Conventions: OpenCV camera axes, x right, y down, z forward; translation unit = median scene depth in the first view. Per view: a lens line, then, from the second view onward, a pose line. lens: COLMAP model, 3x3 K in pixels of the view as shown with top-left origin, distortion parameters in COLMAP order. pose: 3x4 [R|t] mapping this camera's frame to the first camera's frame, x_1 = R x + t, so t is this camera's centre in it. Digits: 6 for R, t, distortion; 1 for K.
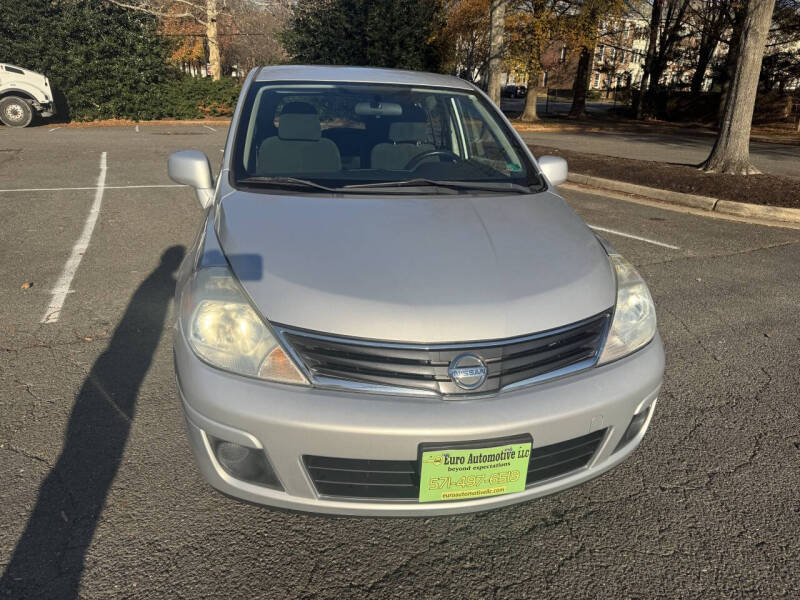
lens RADIAL K [[566.2, 0, 403.2], [0, 566.2, 304.5], [0, 0, 1]] dist [0.024507, -0.026662]
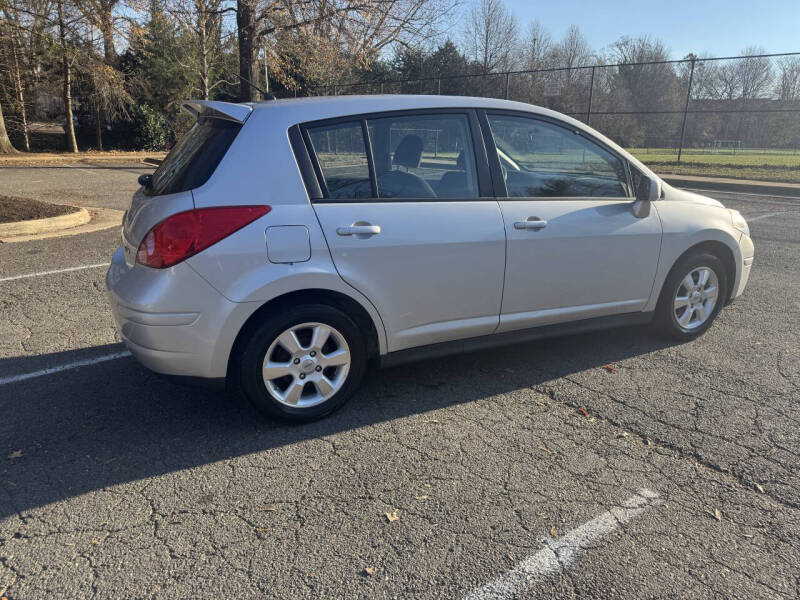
lens RADIAL K [[566.2, 0, 396.5], [0, 566.2, 300.2], [0, 0, 1]] dist [0.024507, -0.026662]
pose [[-0.224611, -0.309162, 0.924105, -1.043380], [0.318663, 0.872890, 0.369481, -0.467114], [-0.920871, 0.377468, -0.097542, 1.206350]]
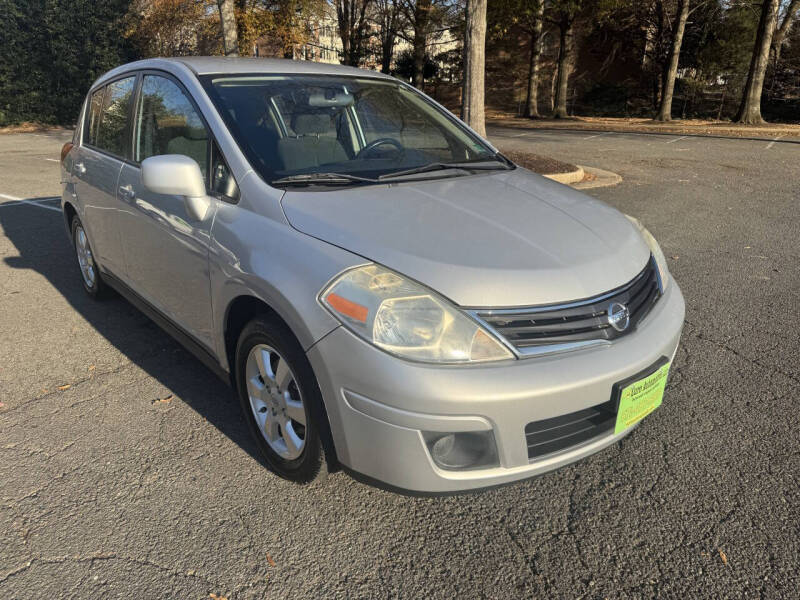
lens RADIAL K [[566.2, 0, 399.7], [0, 566.2, 297.1], [0, 0, 1]] dist [0.024507, -0.026662]
pose [[0.880330, -0.185425, 0.436621, -0.334953], [0.187674, 0.981480, 0.038421, -0.020329], [-0.435658, 0.048119, 0.898825, 0.062980]]
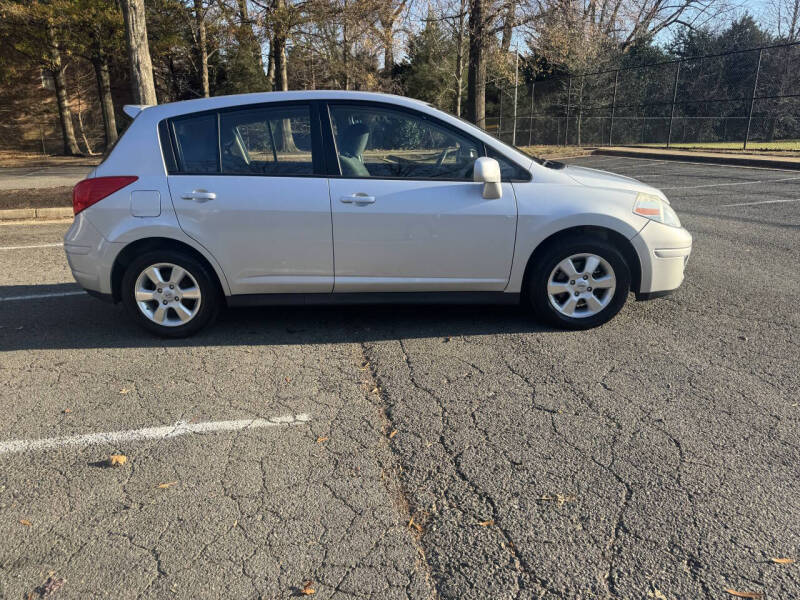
lens RADIAL K [[566.2, 0, 405.4], [0, 566.2, 304.8], [0, 0, 1]] dist [0.024507, -0.026662]
pose [[0.231554, -0.321138, 0.918288, -1.197499], [0.359219, 0.905457, 0.226071, -0.223237], [-0.904071, 0.277519, 0.325021, 0.577742]]
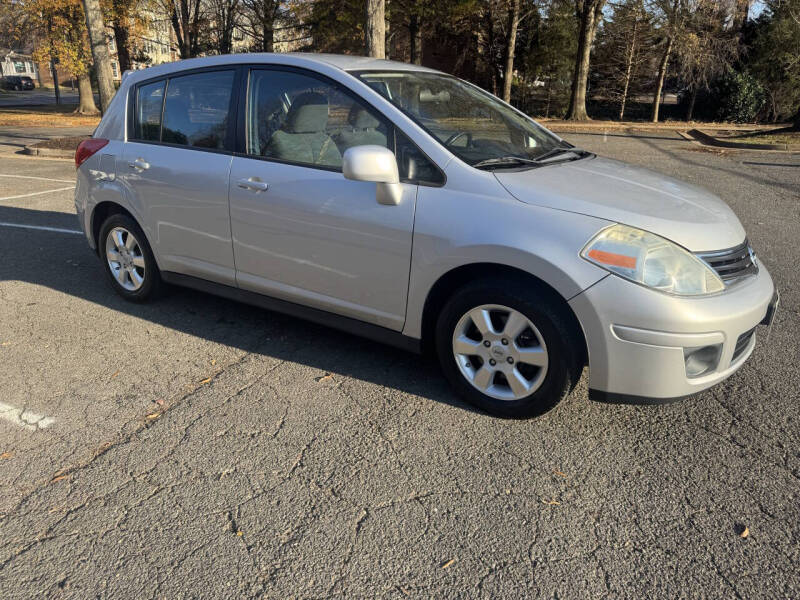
lens RADIAL K [[566.2, 0, 398.2], [0, 566.2, 297.3], [0, 0, 1]] dist [0.024507, -0.026662]
pose [[0.716574, -0.256302, 0.648715, -0.699945], [0.253697, 0.962112, 0.099887, -0.075758], [-0.649738, 0.093001, 0.754448, 0.198315]]
